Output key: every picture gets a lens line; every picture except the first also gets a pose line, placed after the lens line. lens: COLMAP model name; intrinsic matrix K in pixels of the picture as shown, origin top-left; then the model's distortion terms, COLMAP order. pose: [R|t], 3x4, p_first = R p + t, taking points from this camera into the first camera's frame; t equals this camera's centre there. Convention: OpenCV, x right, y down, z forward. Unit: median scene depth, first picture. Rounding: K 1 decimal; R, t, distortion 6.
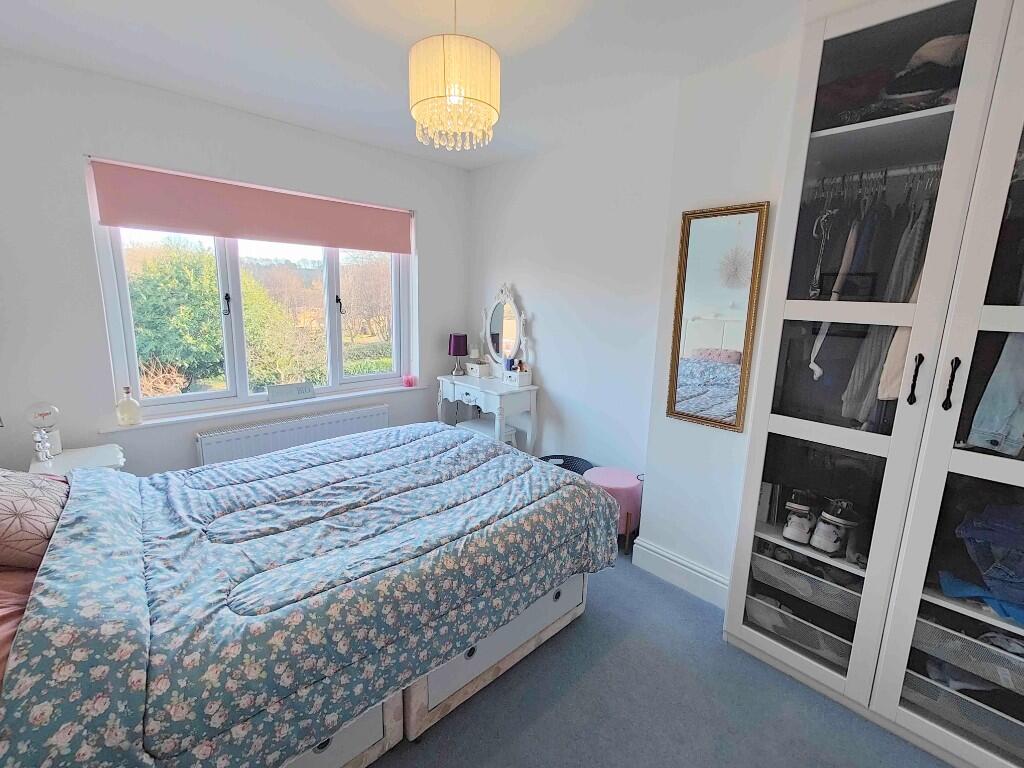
lens RADIAL K [[450.7, 0, 512.9], [0, 450.7, 379.8], [0, 0, 1]] dist [0.006689, 0.000201]
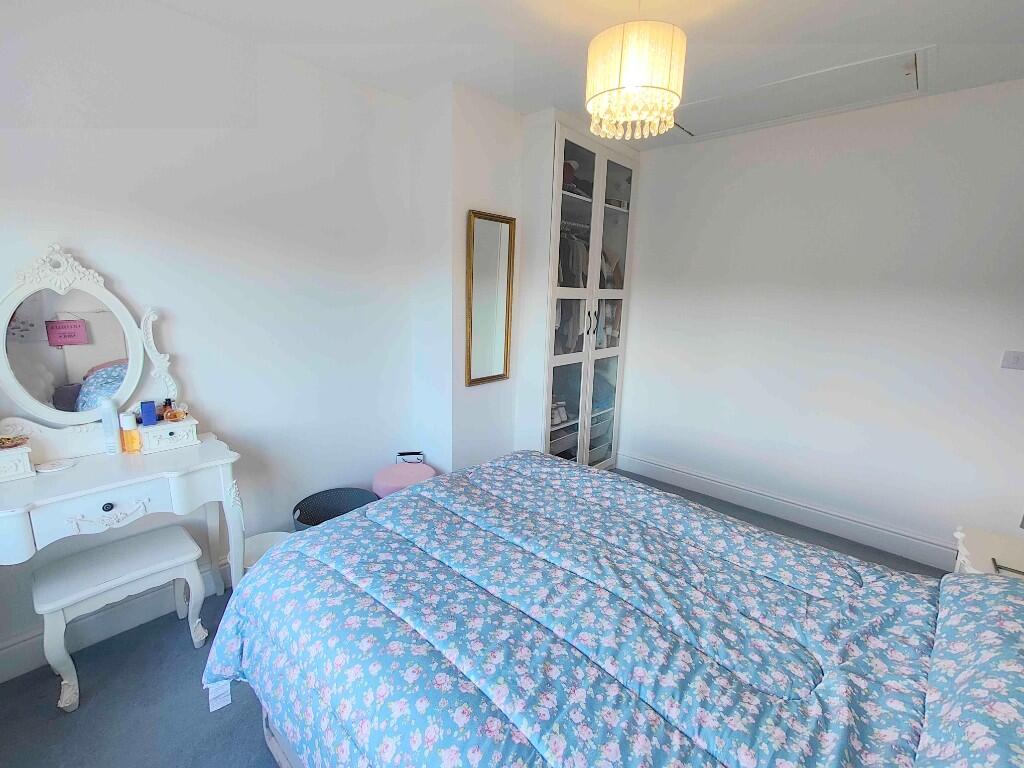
lens RADIAL K [[448.5, 0, 515.8], [0, 448.5, 378.8], [0, 0, 1]] dist [0.004168, 0.000013]
pose [[-0.078034, -0.226678, 0.970839, -0.946820], [0.152610, 0.959615, 0.236324, -0.233357], [-0.985201, 0.166601, -0.040289, 1.117933]]
